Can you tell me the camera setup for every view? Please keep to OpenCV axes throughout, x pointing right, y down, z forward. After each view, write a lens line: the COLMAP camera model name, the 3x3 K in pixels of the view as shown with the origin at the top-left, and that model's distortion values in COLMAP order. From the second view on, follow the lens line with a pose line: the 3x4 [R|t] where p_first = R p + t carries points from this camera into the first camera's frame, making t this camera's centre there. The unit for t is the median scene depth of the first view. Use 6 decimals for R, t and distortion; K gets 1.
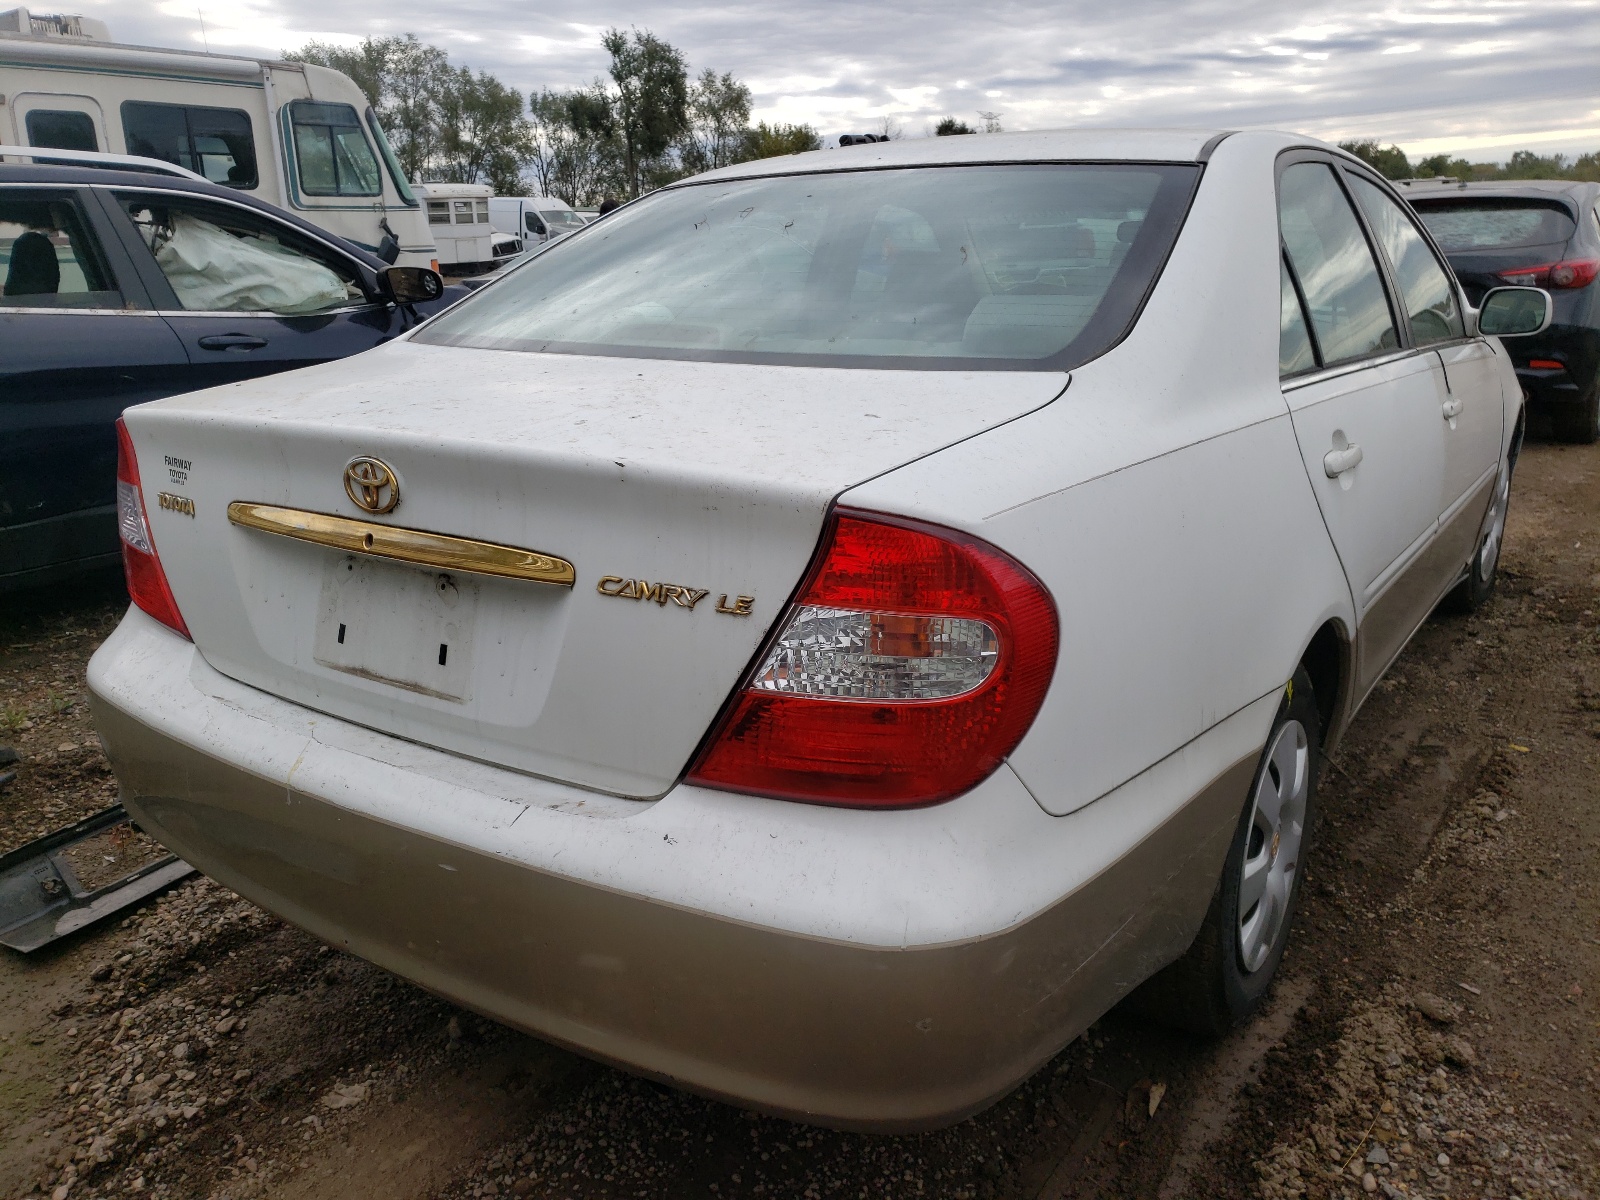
lens RADIAL K [[1274.0, 0, 800.0], [0, 1274.0, 600.0], [0, 0, 1]] dist [0.002872, 0.006304]
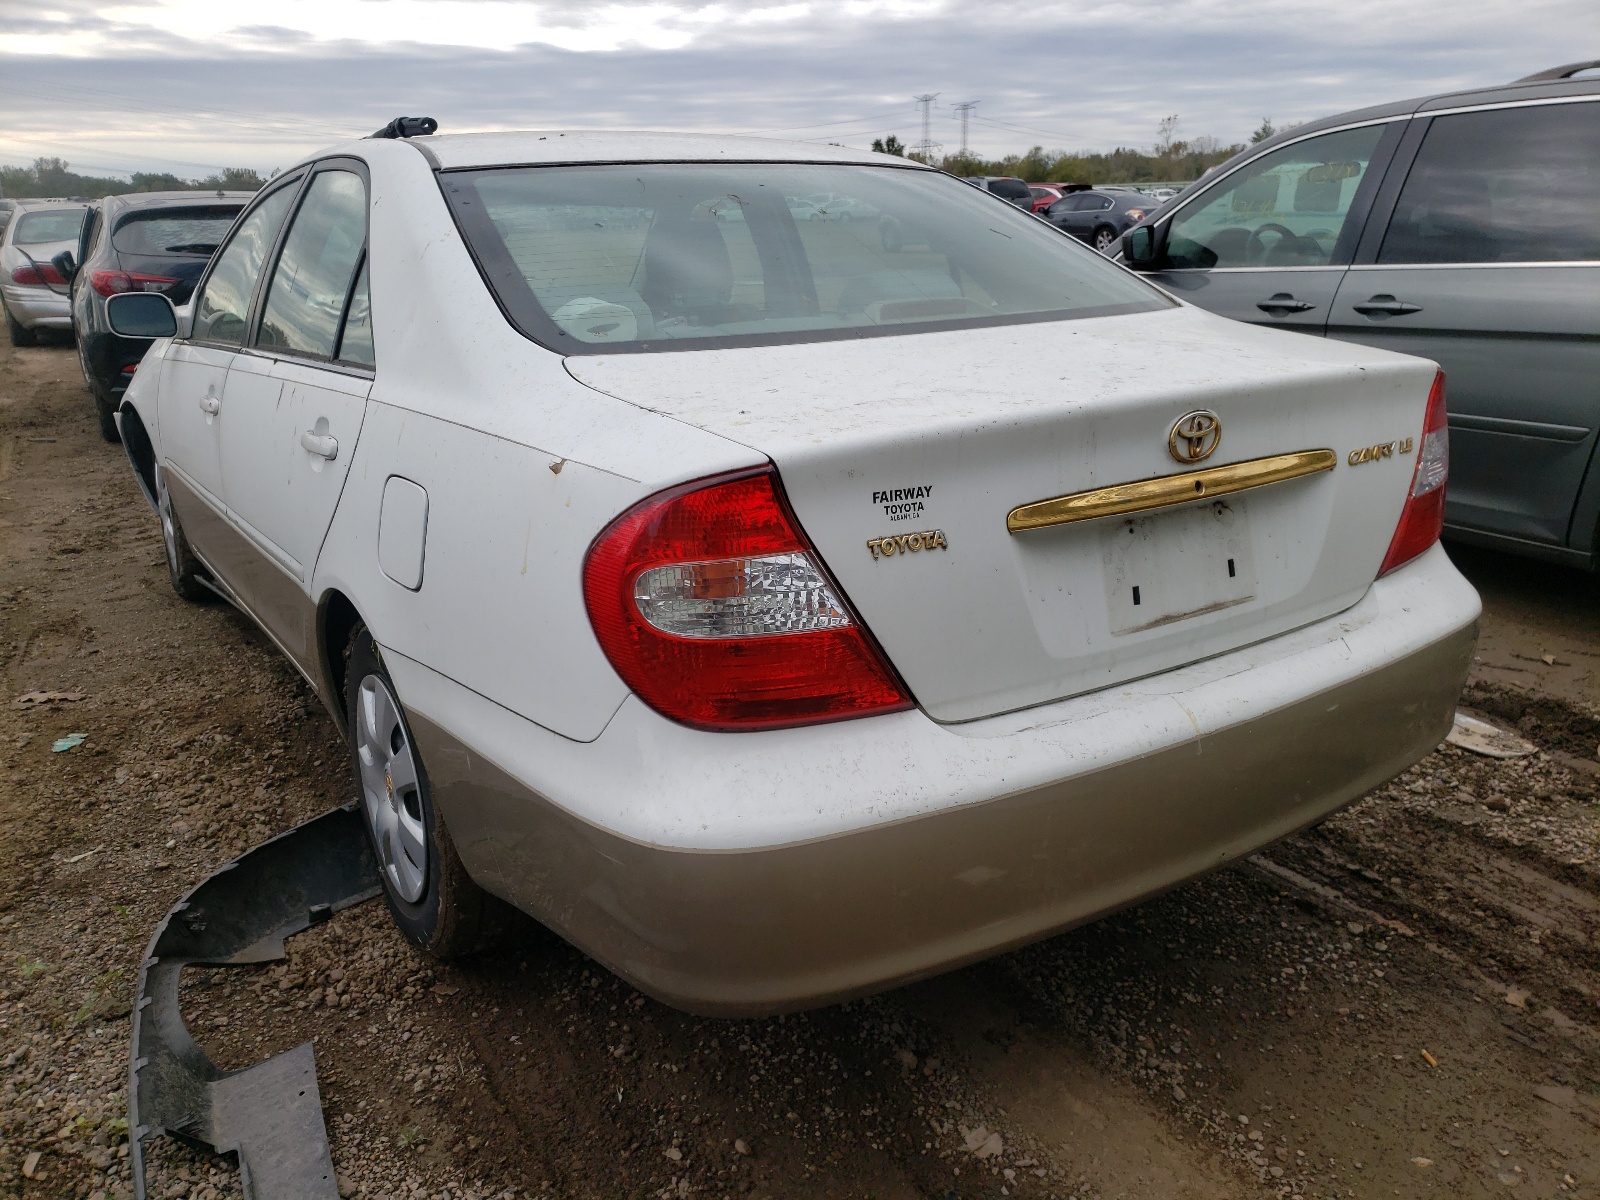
lens RADIAL K [[1274.0, 0, 800.0], [0, 1274.0, 600.0], [0, 0, 1]] dist [0.002872, 0.006304]
pose [[0.387560, -0.263384, 0.883417, -1.476851], [0.274530, 0.947809, 0.162144, -0.228335], [-0.880017, 0.179684, 0.439640, 0.836545]]
